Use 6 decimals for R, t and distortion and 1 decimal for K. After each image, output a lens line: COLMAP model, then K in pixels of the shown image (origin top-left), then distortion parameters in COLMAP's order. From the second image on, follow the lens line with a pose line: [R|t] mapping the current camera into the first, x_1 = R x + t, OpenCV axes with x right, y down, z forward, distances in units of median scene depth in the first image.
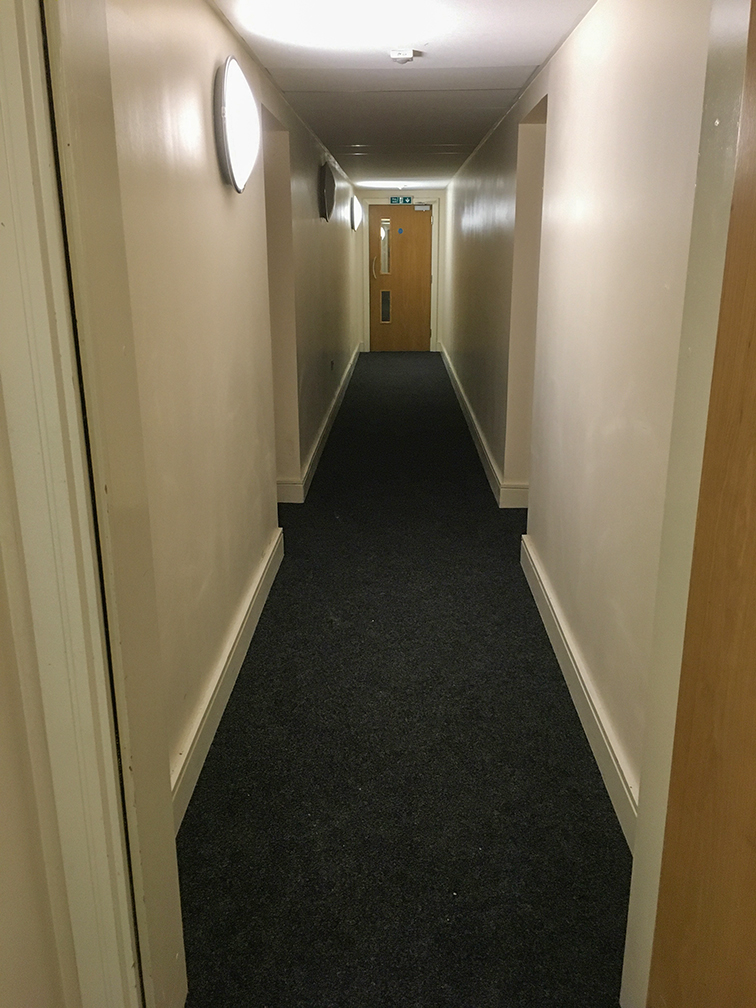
lens RADIAL K [[862.3, 0, 371.1], [0, 862.3, 503.8], [0, 0, 1]] dist [0.063555, -0.090365]
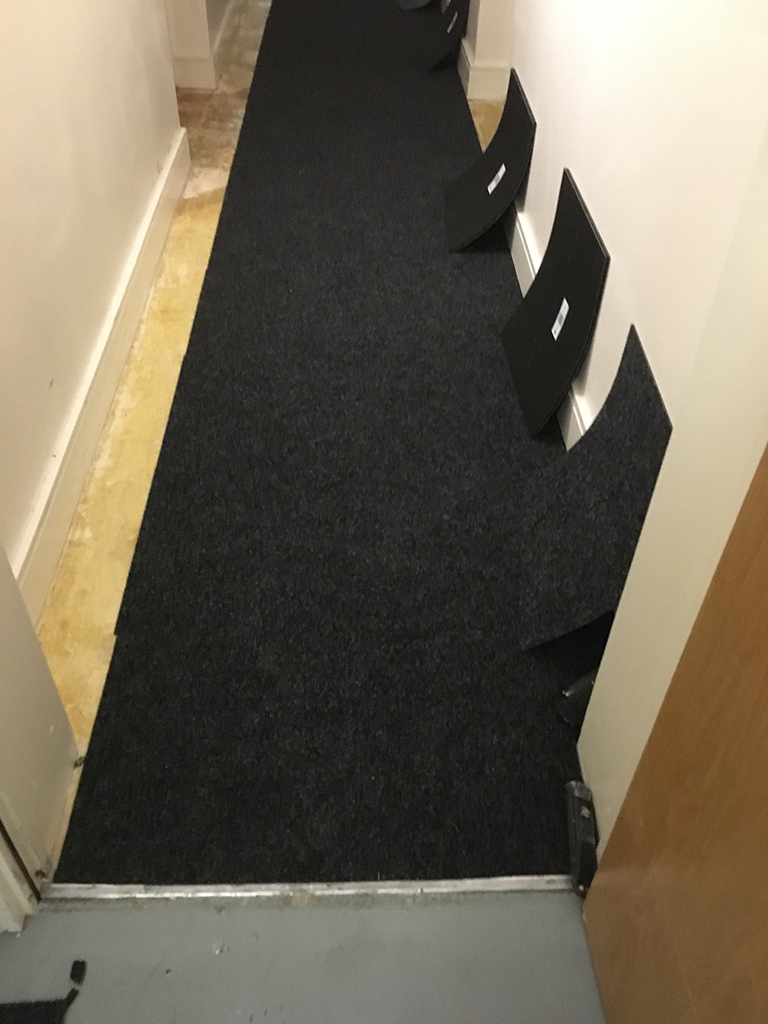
lens RADIAL K [[891.6, 0, 377.2], [0, 891.6, 509.6], [0, 0, 1]] dist [0.065224, -0.097561]
pose [[0.998132, -0.017364, 0.058574, 0.017619], [-0.009715, 0.901448, 0.432779, -0.017105], [-0.060316, -0.432539, 0.899595, 0.151079]]
